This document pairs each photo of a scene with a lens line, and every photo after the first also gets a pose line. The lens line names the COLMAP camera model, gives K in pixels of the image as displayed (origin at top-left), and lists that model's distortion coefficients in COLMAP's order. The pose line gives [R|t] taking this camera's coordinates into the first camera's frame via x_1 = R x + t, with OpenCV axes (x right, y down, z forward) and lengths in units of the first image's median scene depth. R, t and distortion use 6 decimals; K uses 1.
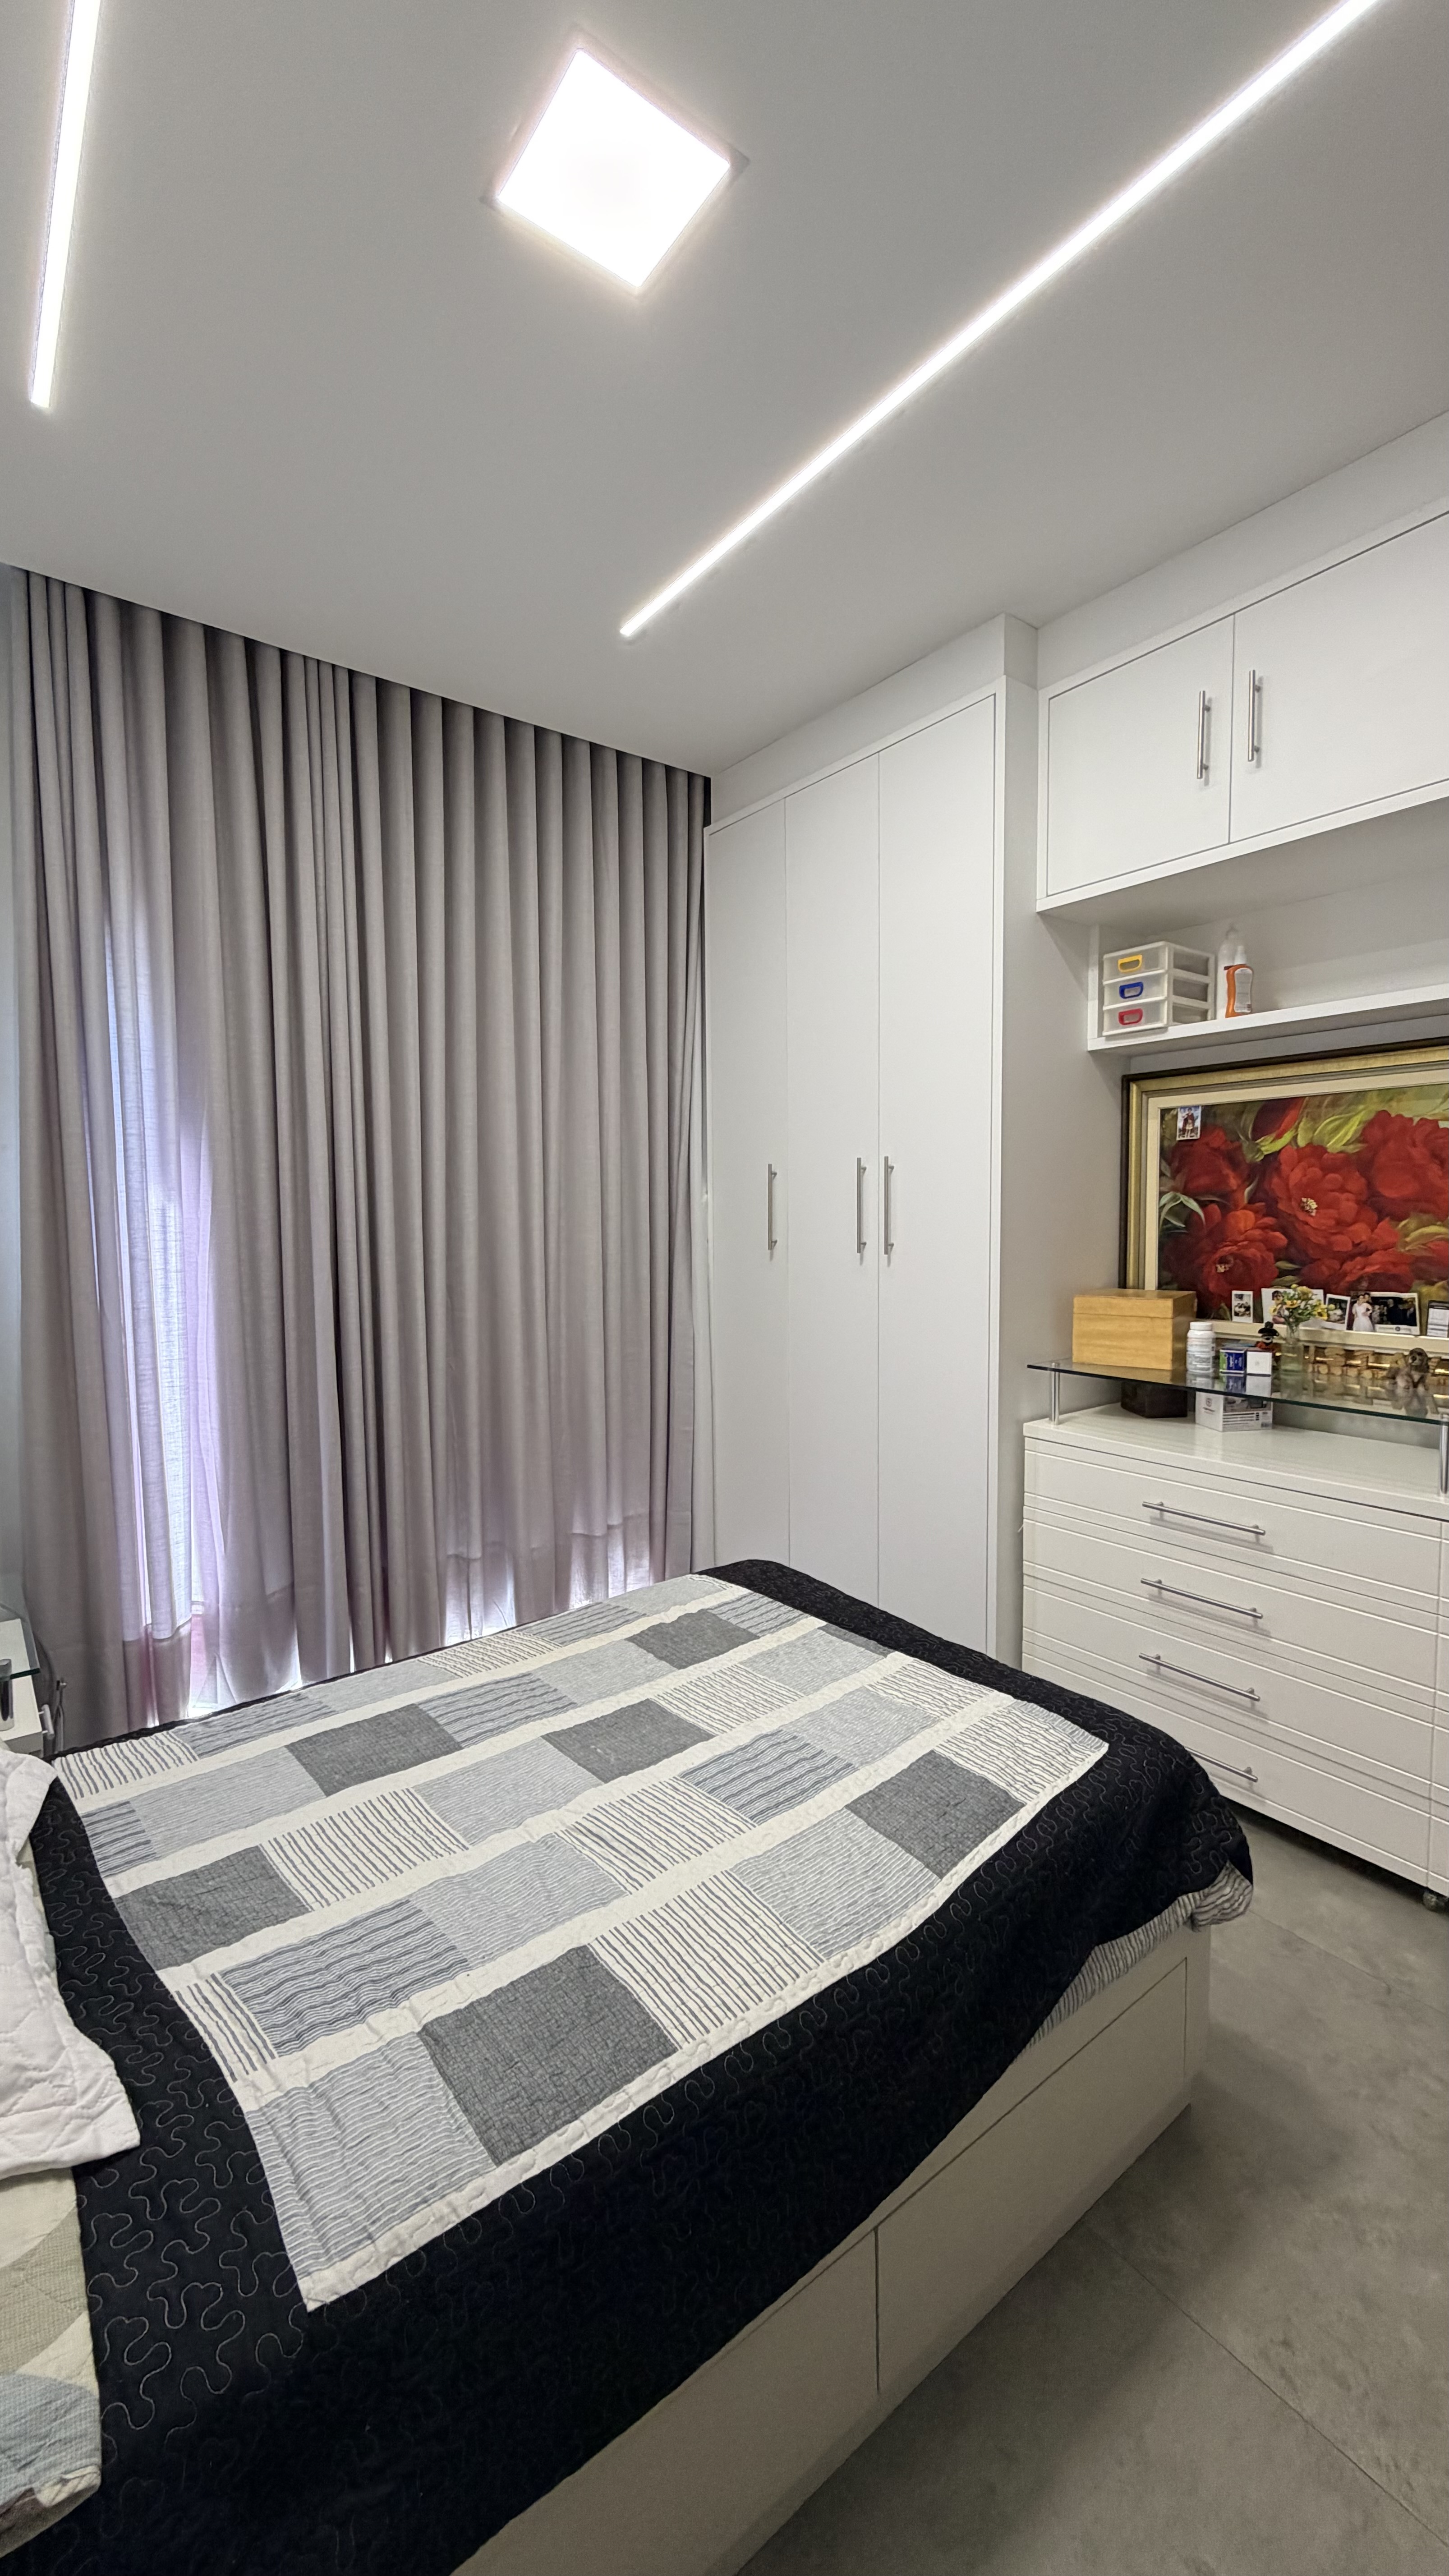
lens RADIAL K [[1027.4, 0, 723.1], [0, 1027.4, 1281.3], [0, 0, 1]] dist [-0.000458, 0.000736]
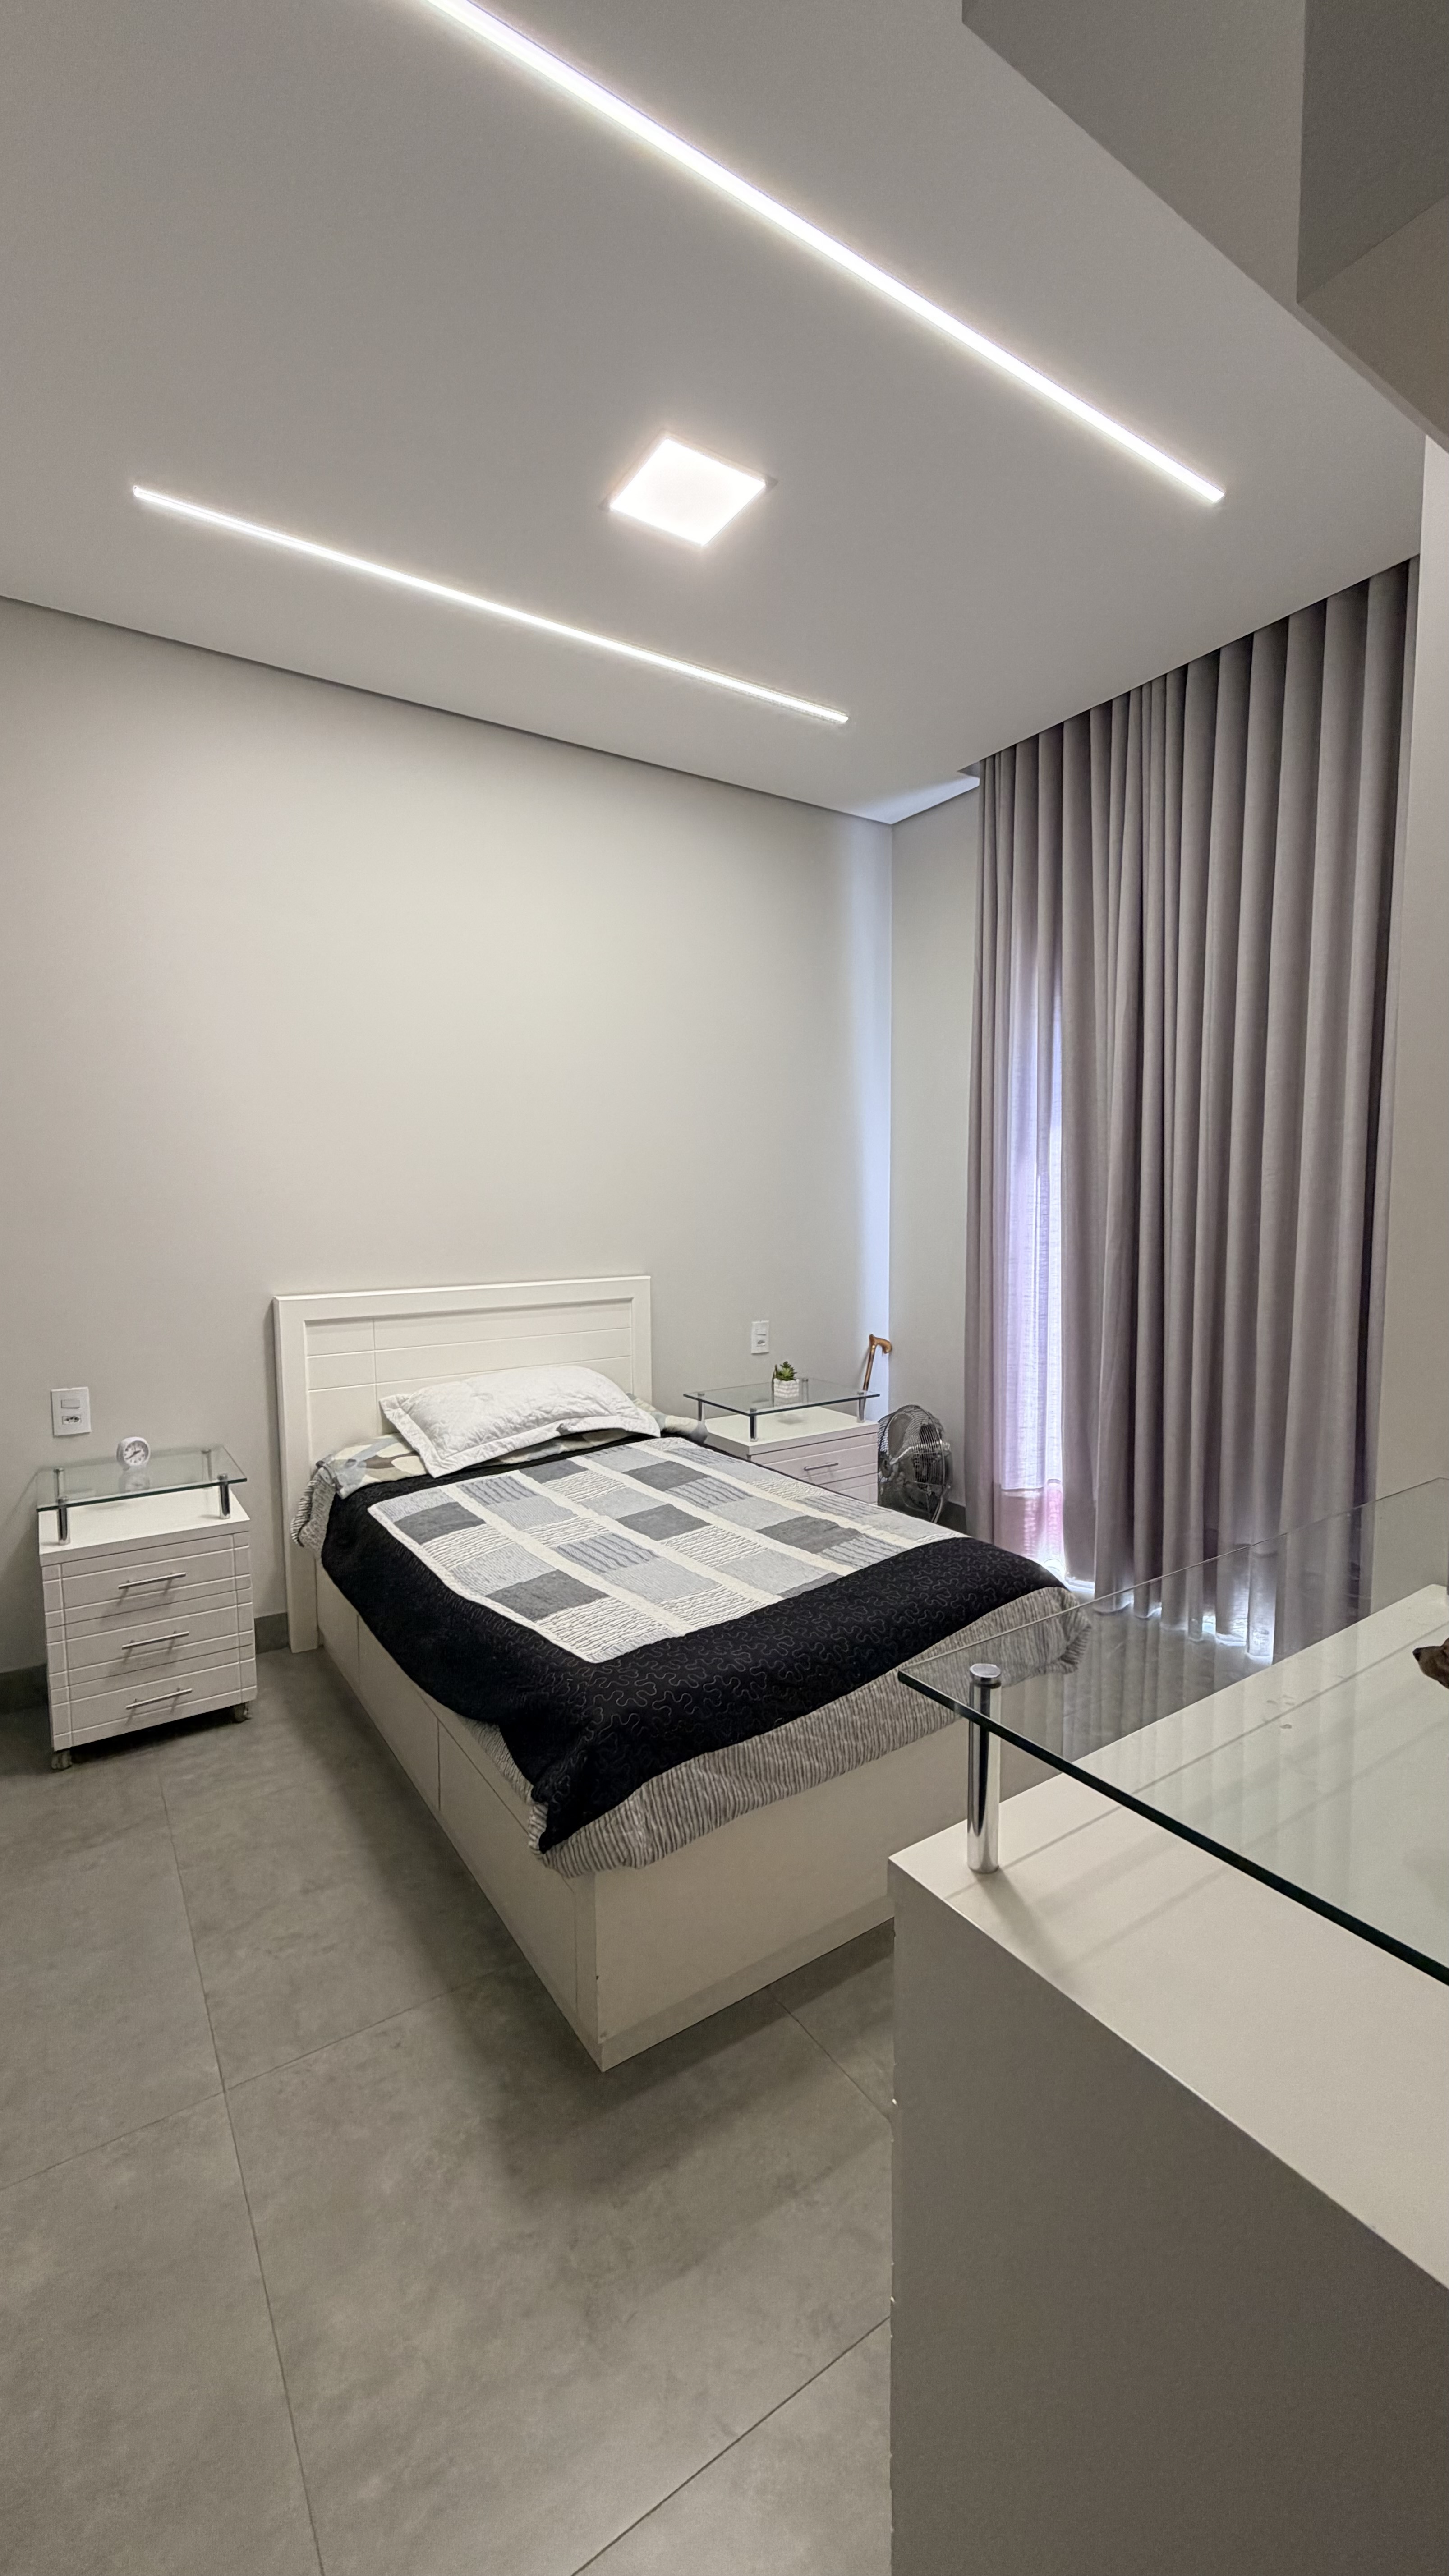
lens RADIAL K [[1027.4, 0, 723.9], [0, 1027.4, 1292.4], [0, 0, 1]] dist [-0.000458, 0.000736]
pose [[-0.064249, 0.103245, -0.992579, 1.472168], [-0.063396, 0.992202, 0.107310, -0.073832], [0.995918, 0.069820, -0.057203, 1.215870]]
